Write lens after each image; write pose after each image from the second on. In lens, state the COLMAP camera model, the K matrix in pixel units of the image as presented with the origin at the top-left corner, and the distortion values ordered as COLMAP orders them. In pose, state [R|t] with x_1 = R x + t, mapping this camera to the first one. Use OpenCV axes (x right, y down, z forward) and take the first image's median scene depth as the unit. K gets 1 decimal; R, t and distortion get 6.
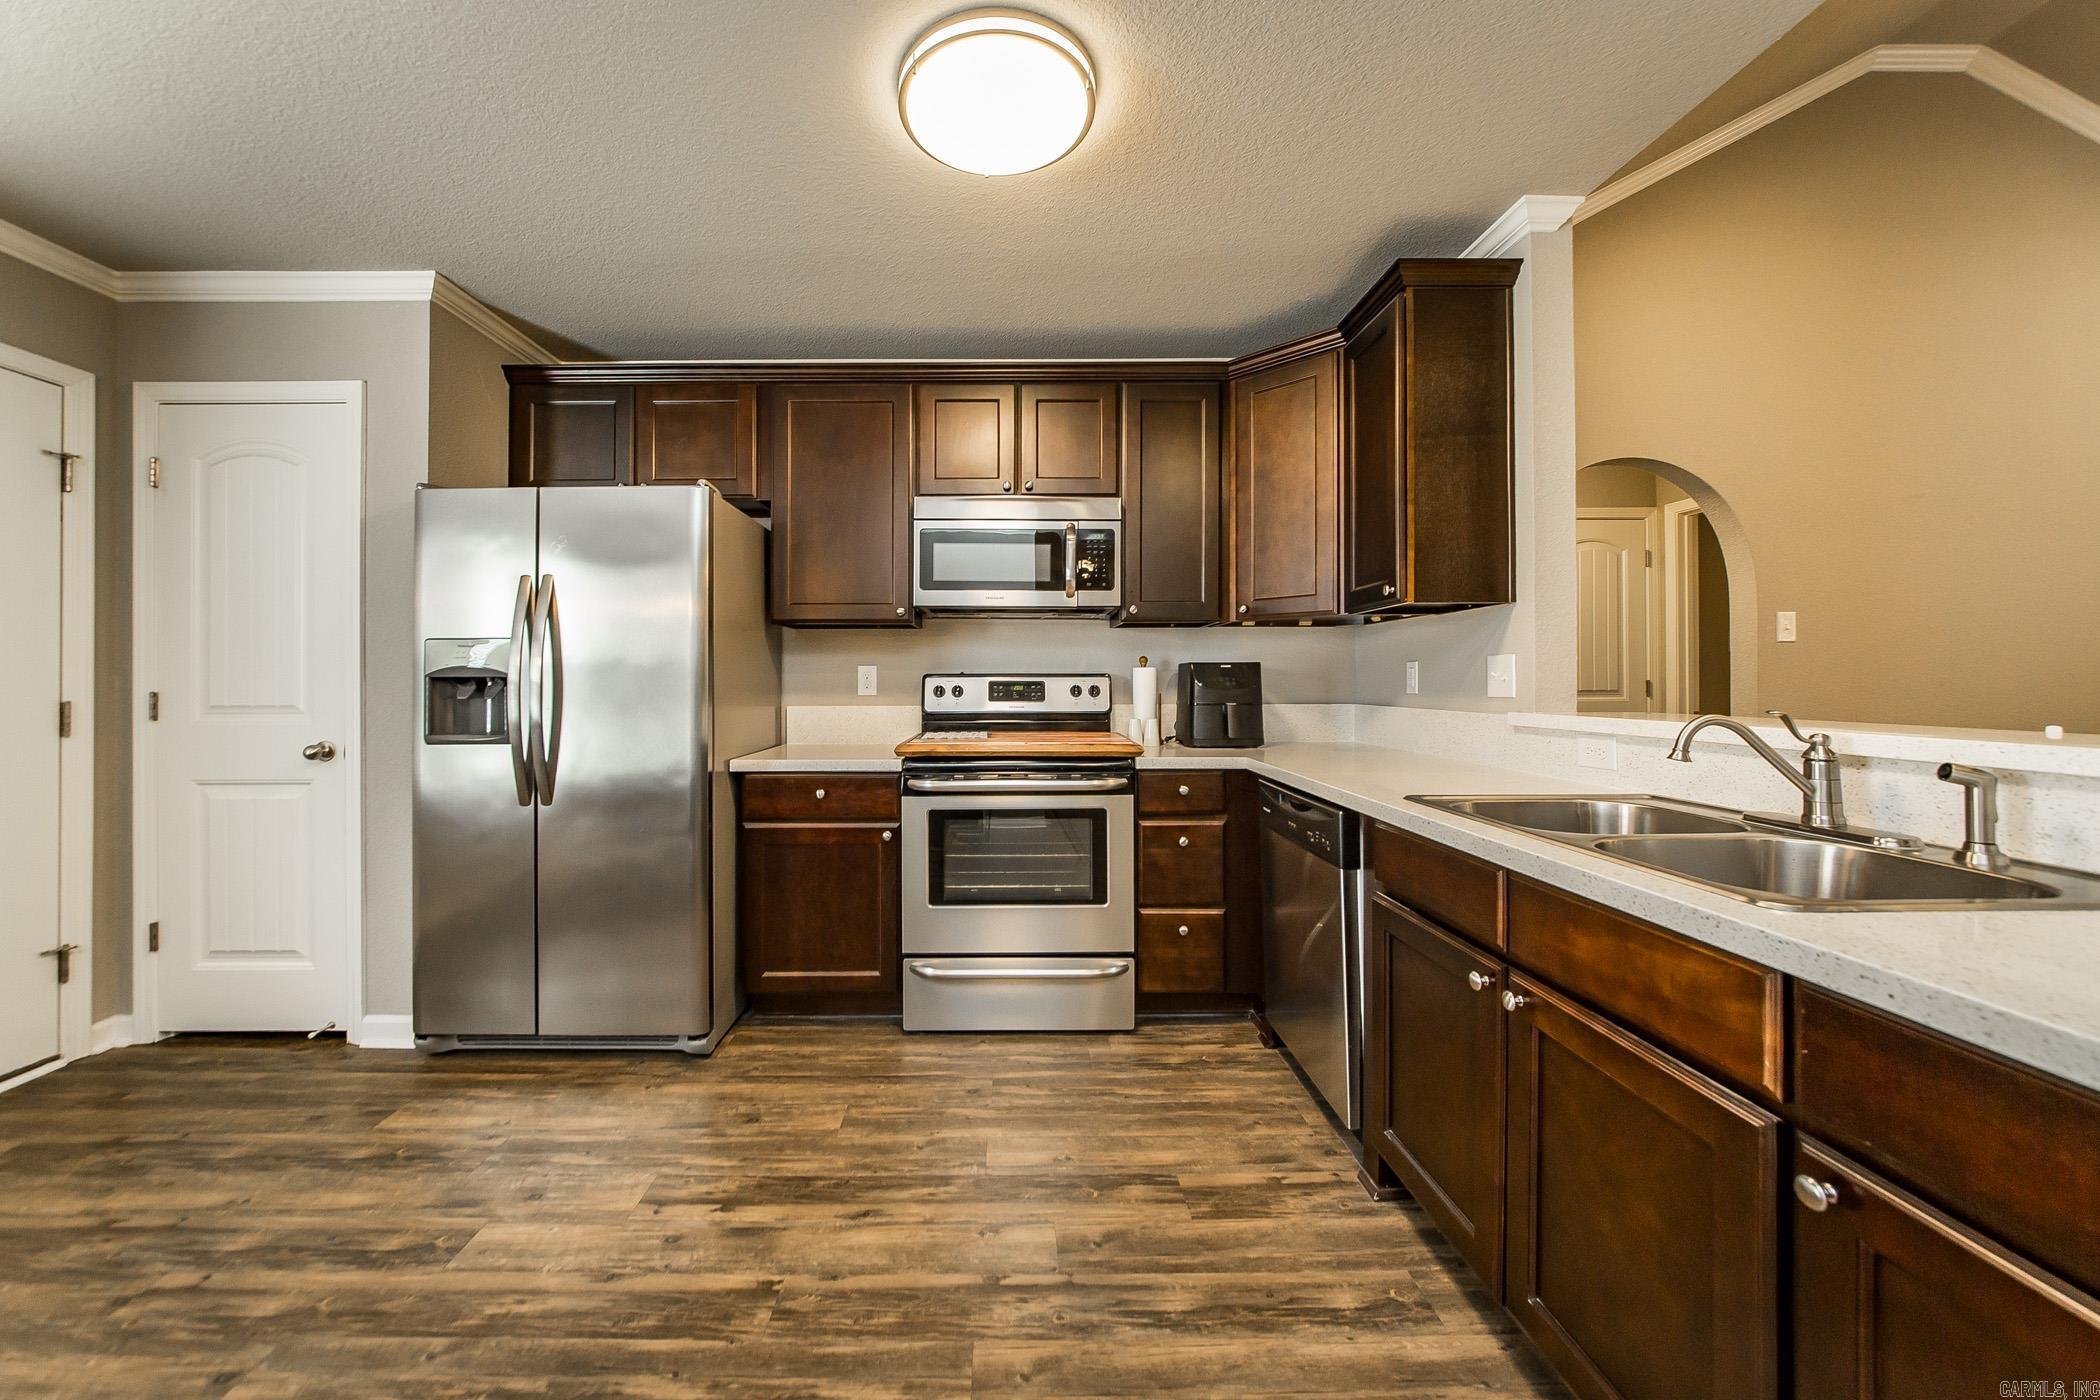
lens RADIAL K [[774.7, 0, 1002.5], [0, 774.7, 675.8], [0, 0, 1]] dist [-0.019080, 0.004870]
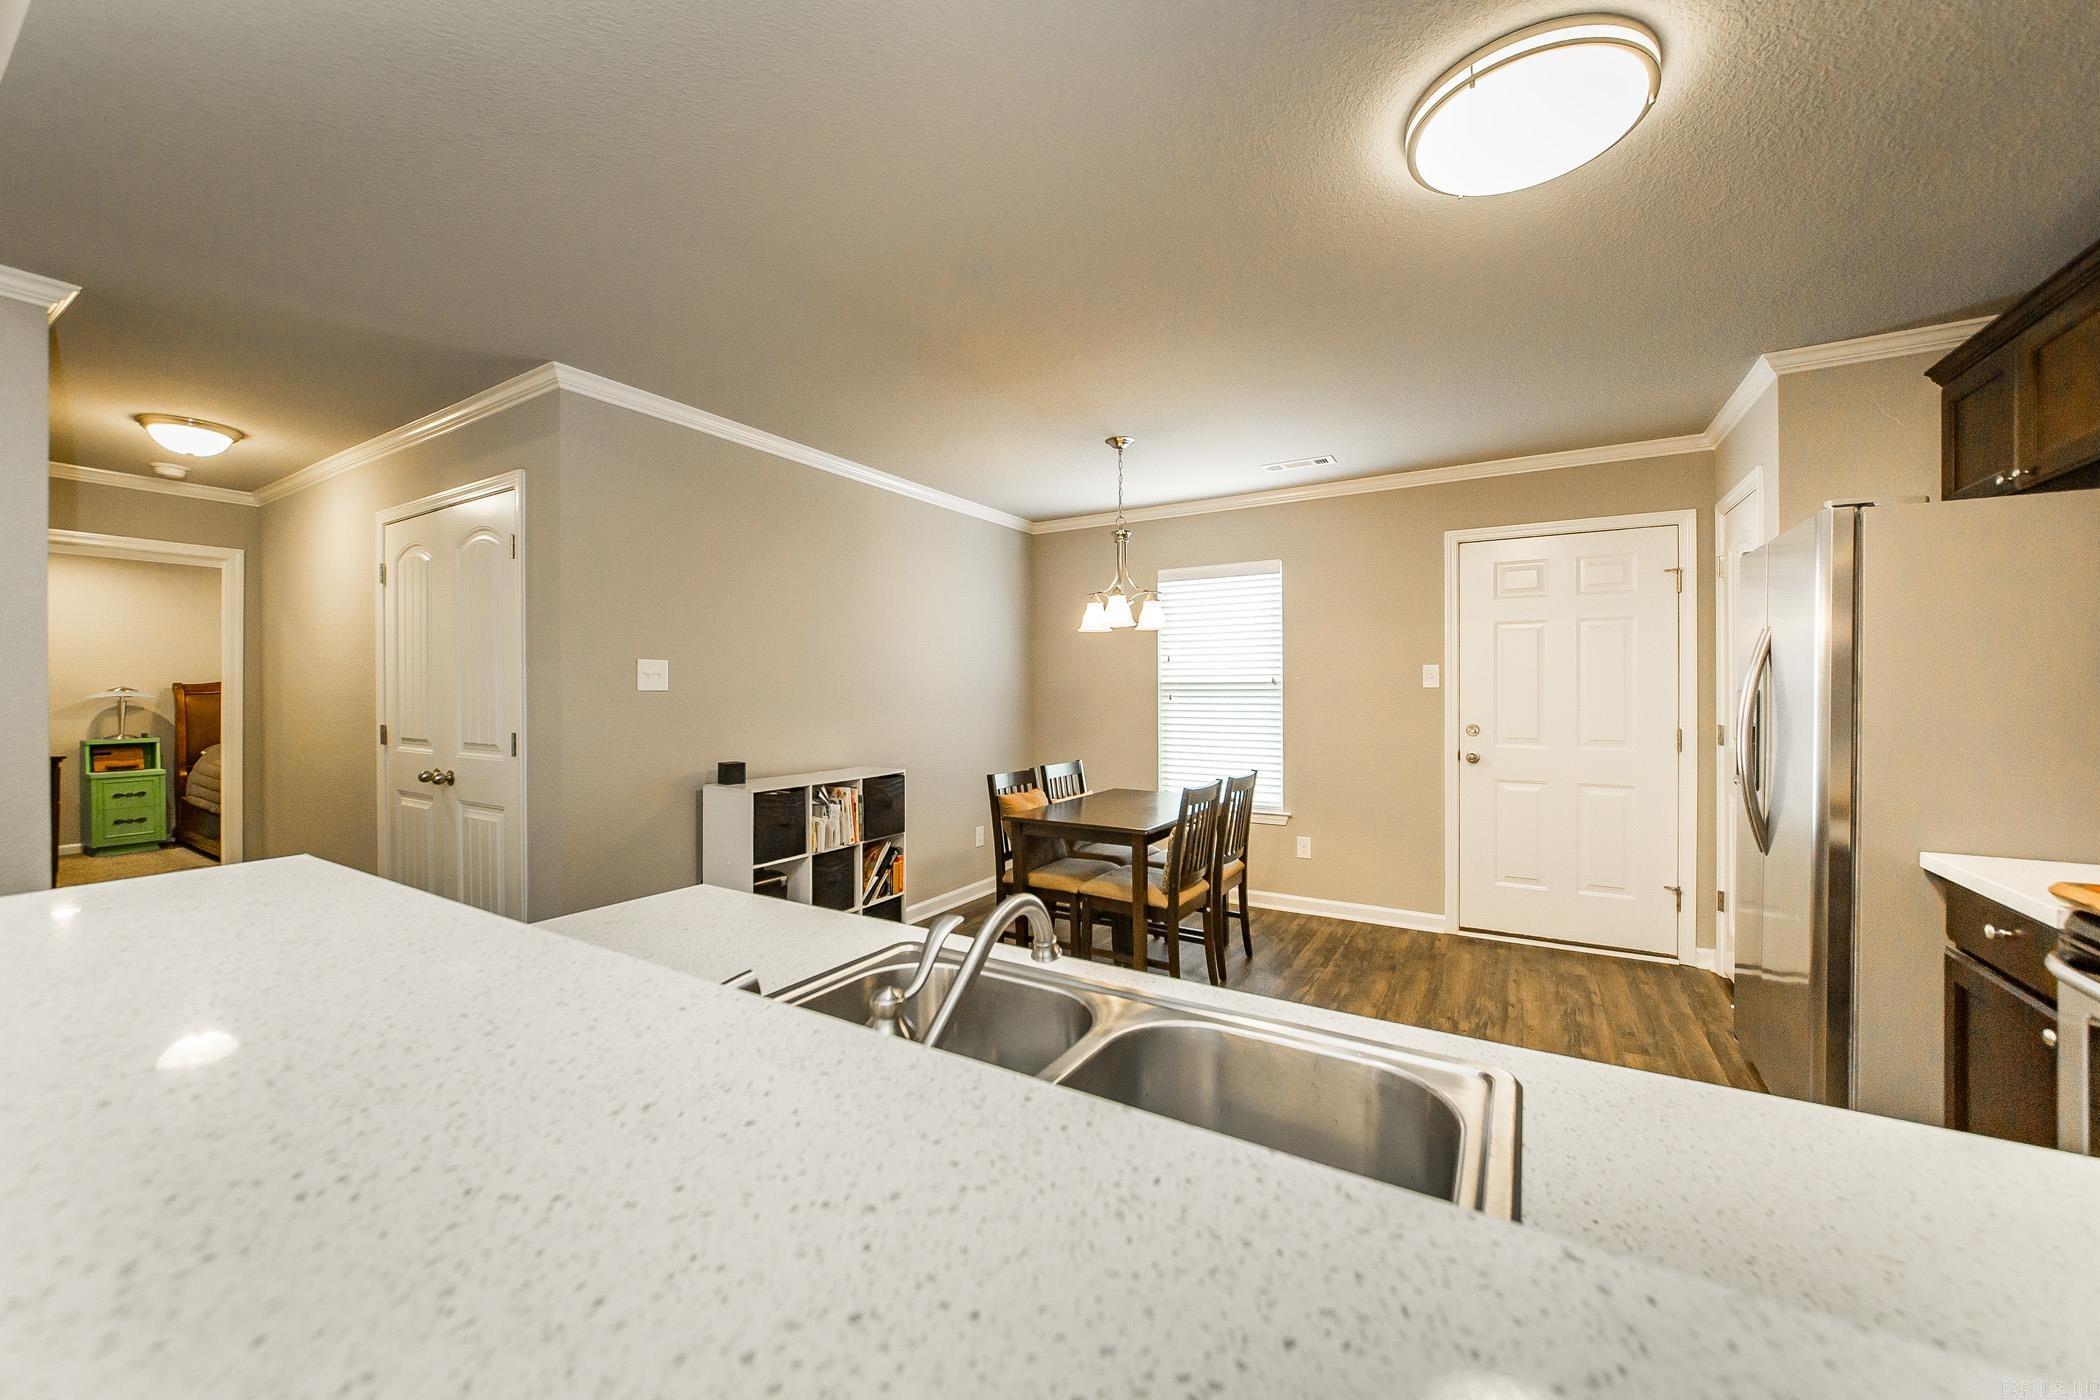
lens RADIAL K [[775.4, 0, 1041.7], [0, 775.4, 692.6], [0, 0, 1]] dist [-0.001013, -0.011666]
pose [[-0.521147, 0.007405, -0.853435, 0.722911], [0.008712, 0.999956, 0.003356, -0.053821], [0.853423, -0.005686, -0.521189, 0.672430]]
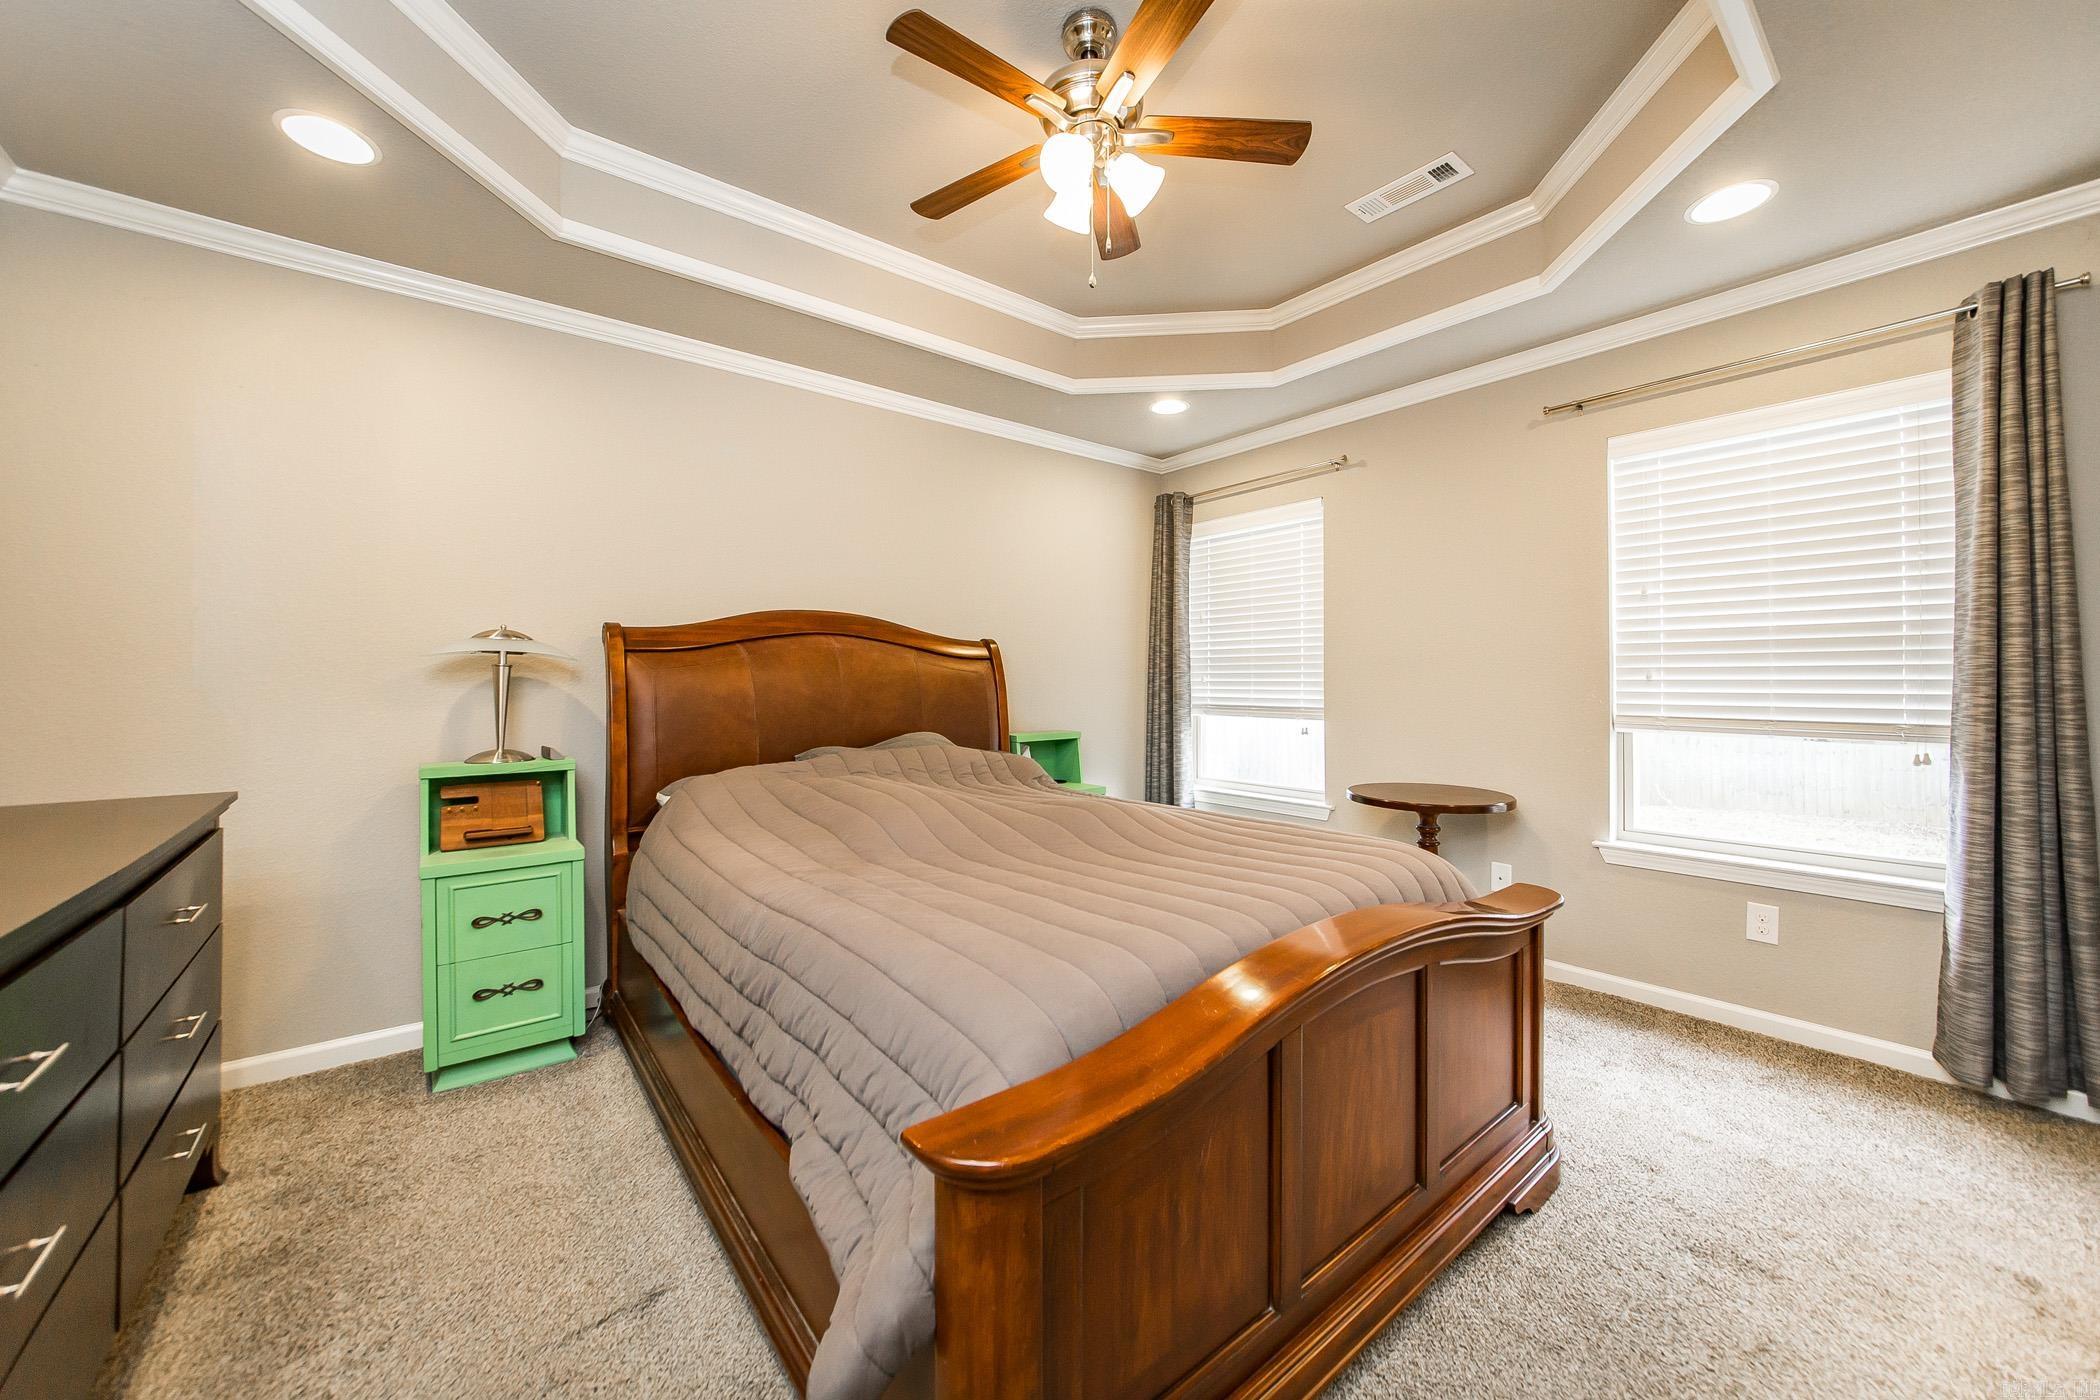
lens RADIAL K [[768.1, 0, 1047.0], [0, 768.1, 687.4], [0, 0, 1]] dist [-0.009764, -0.000115]
pose [[-0.775528, 0.012983, -0.631179, 0.204322], [0.010562, 0.999915, 0.007591, -0.020860], [0.631225, -0.000780, -0.775600, -2.241797]]
